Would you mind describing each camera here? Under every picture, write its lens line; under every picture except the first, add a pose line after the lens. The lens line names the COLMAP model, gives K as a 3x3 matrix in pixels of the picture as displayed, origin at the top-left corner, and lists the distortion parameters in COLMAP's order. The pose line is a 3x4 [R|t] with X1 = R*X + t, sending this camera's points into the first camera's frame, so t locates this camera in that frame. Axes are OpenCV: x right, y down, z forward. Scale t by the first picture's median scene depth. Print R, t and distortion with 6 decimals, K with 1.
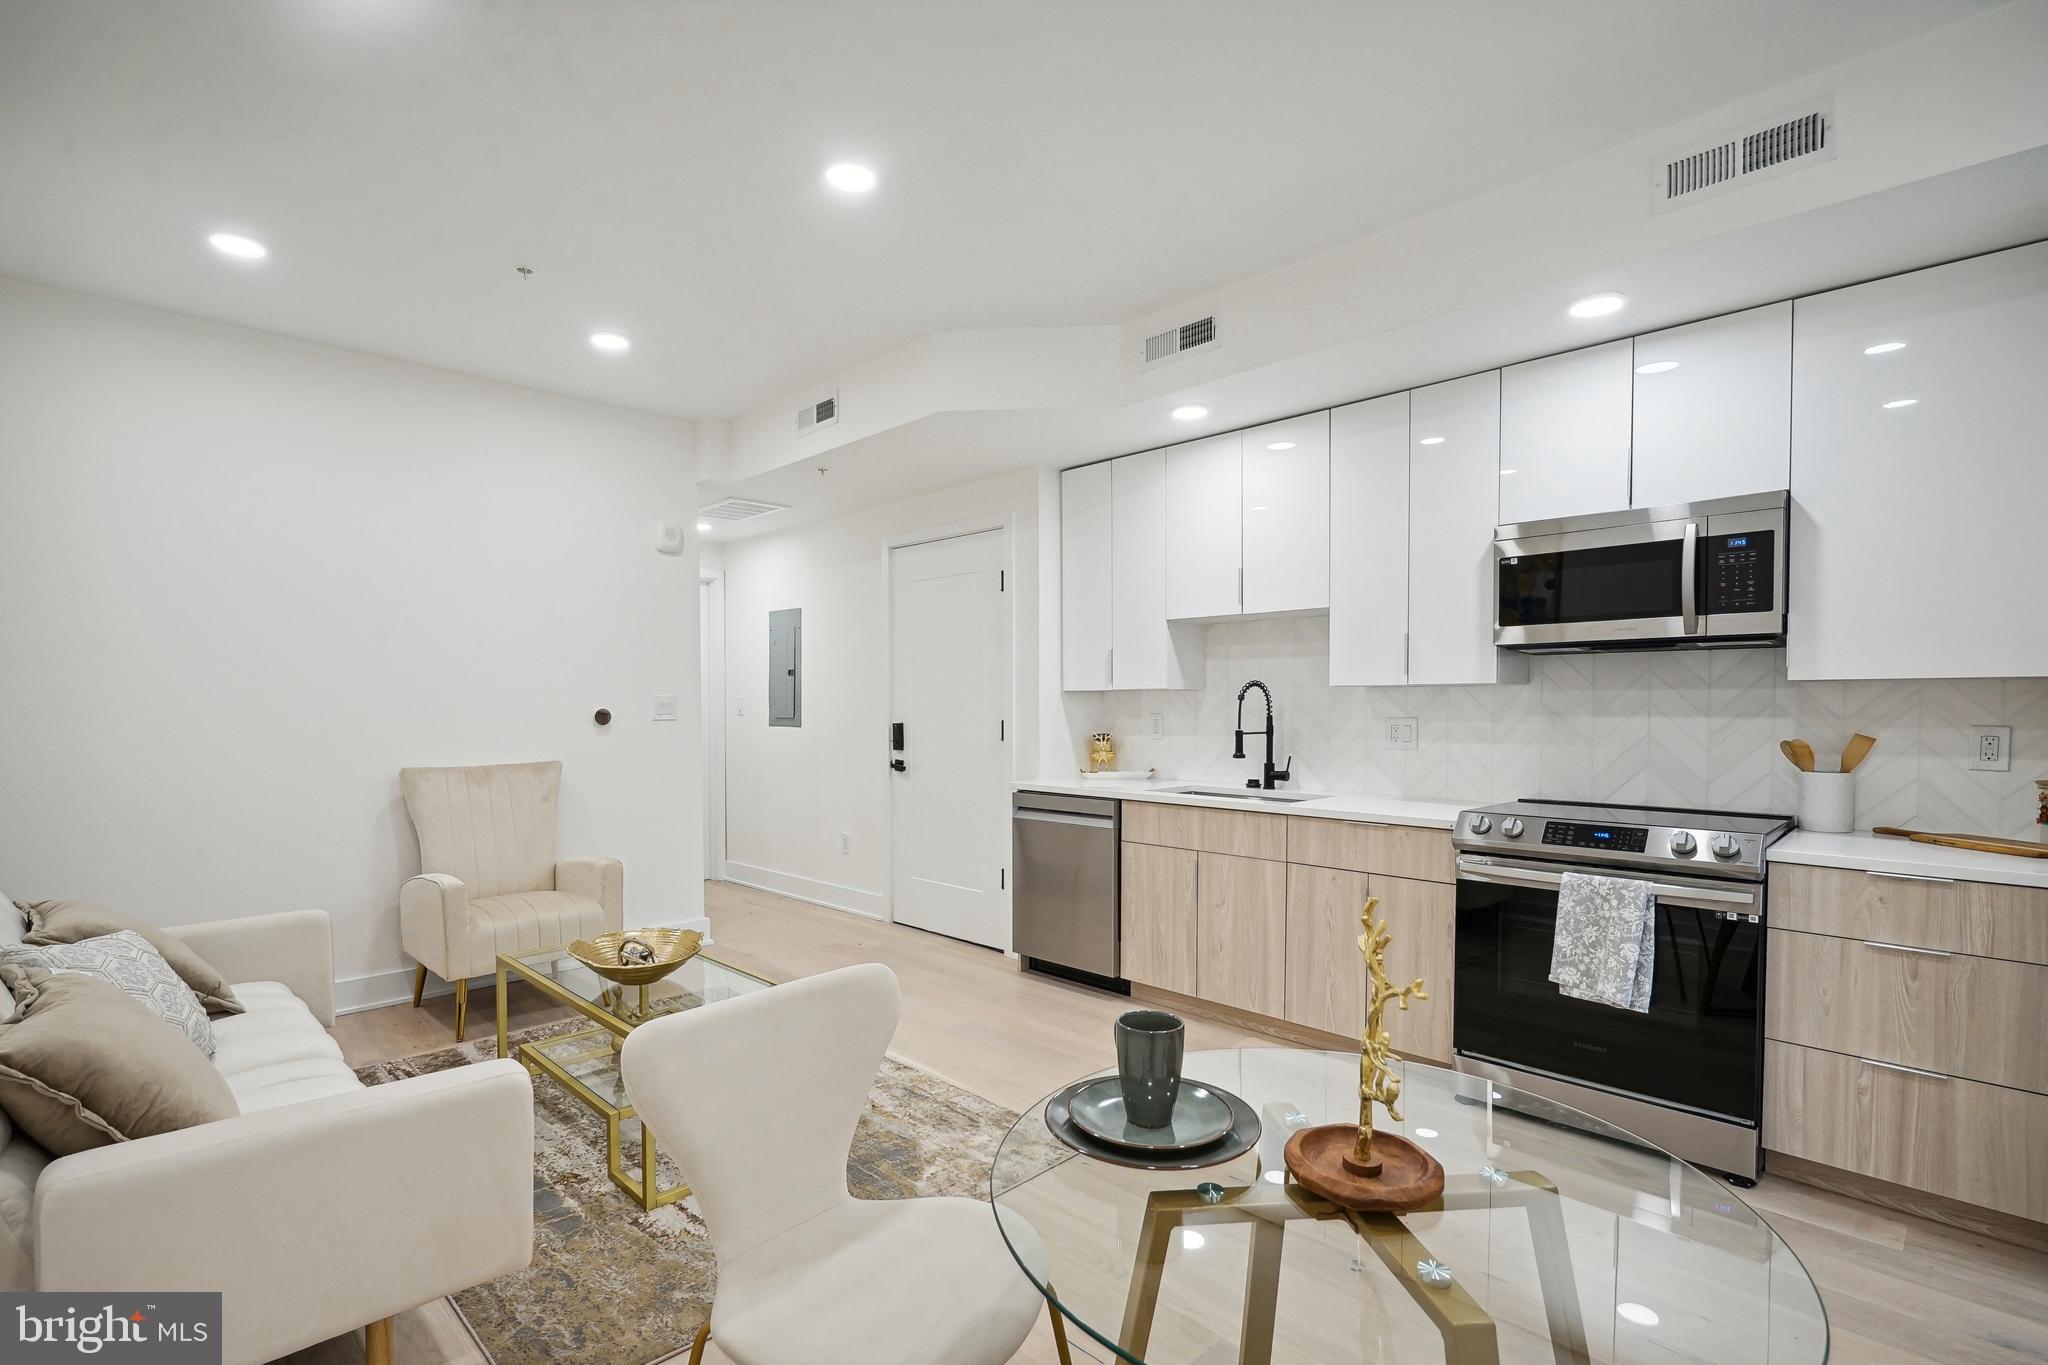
lens RADIAL K [[946.5, 0, 992.0], [0, 946.5, 726.2], [0, 0, 1]] dist [-0.004016, 0.002240]
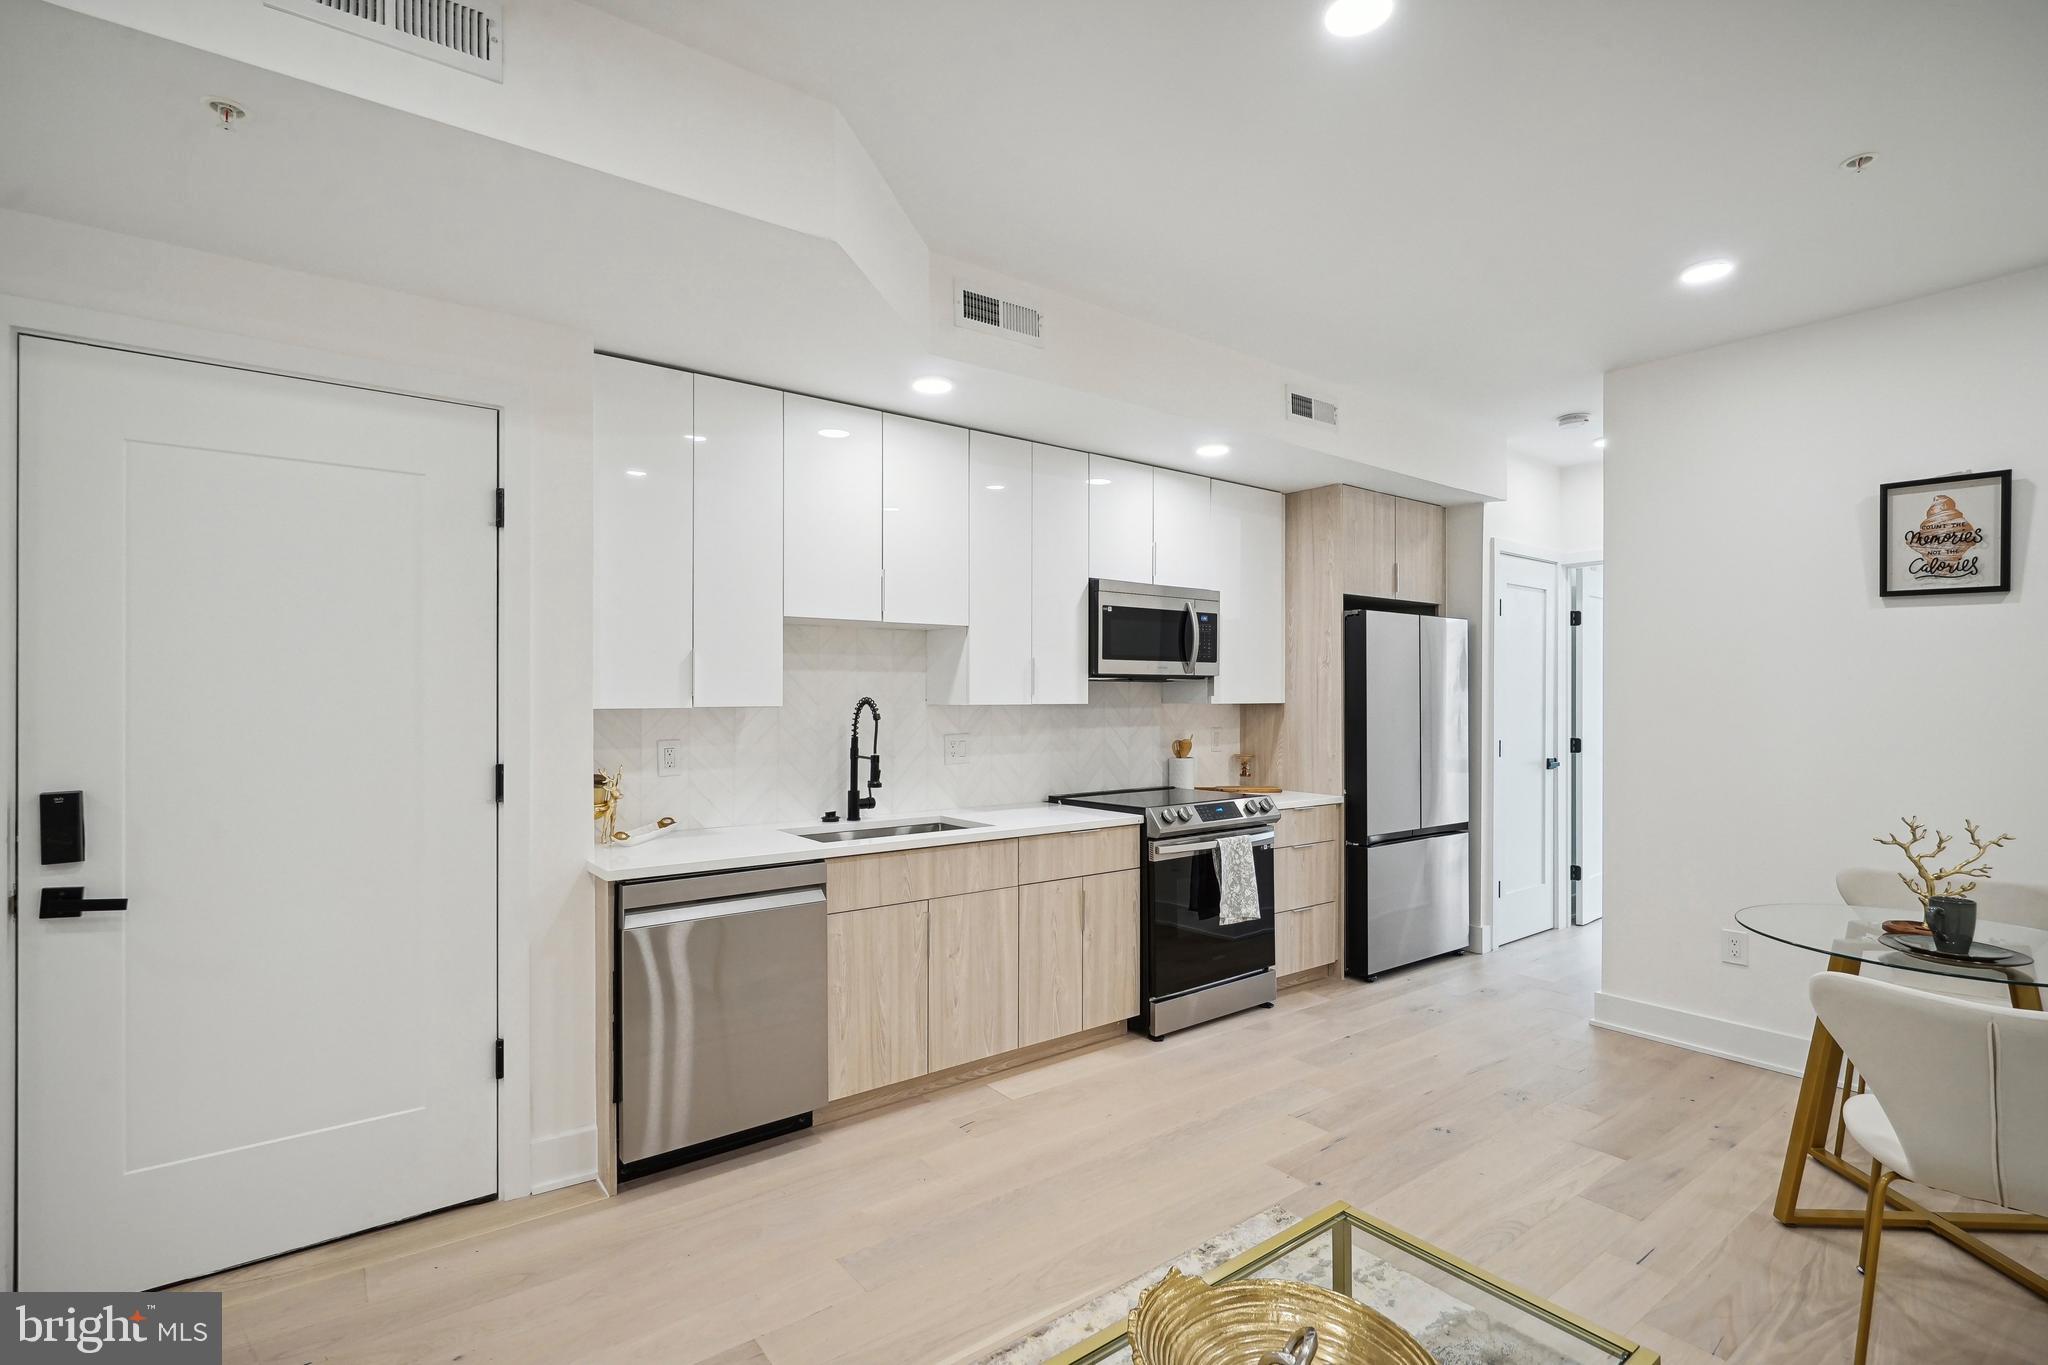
lens RADIAL K [[946.5, 0, 1000.0], [0, 946.5, 692.3], [0, 0, 1]] dist [-0.004016, 0.002240]
pose [[0.130299, 0.007679, 0.991445, -0.672959], [0.026314, 0.999591, -0.011200, -0.046780], [-0.991125, 0.027548, 0.130044, 0.894158]]
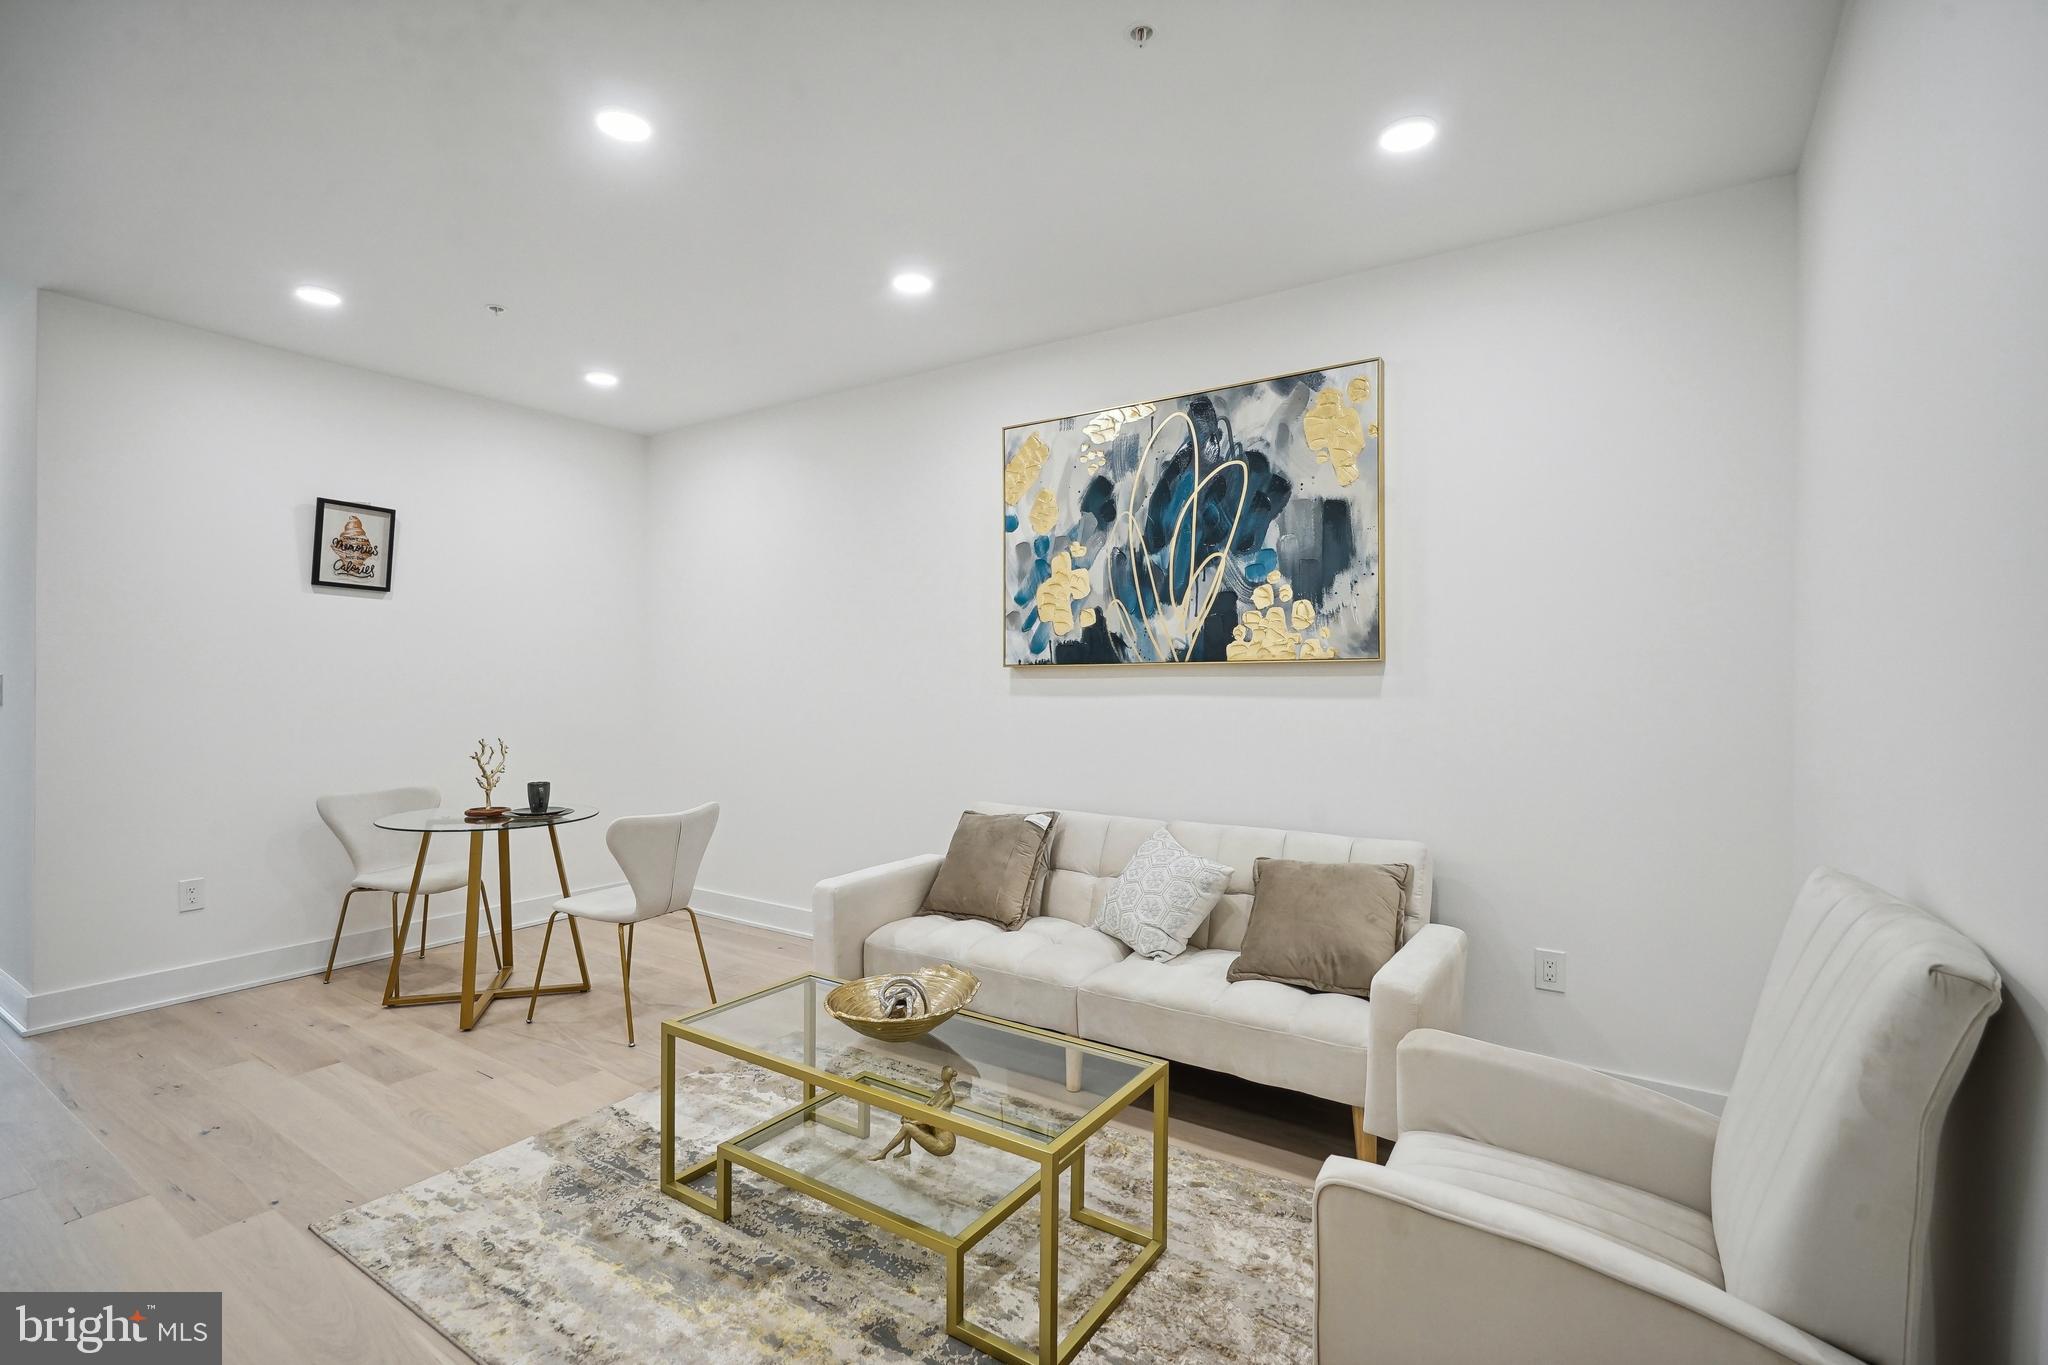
lens RADIAL K [[946.5, 0, 1008.4], [0, 946.5, 682.7], [0, 0, 1]] dist [-0.004016, 0.002240]
pose [[-0.978026, -0.001971, -0.208474, -0.245173], [-0.008128, 0.999556, 0.028682, -0.045472], [0.208325, 0.029746, -0.977607, 1.511437]]
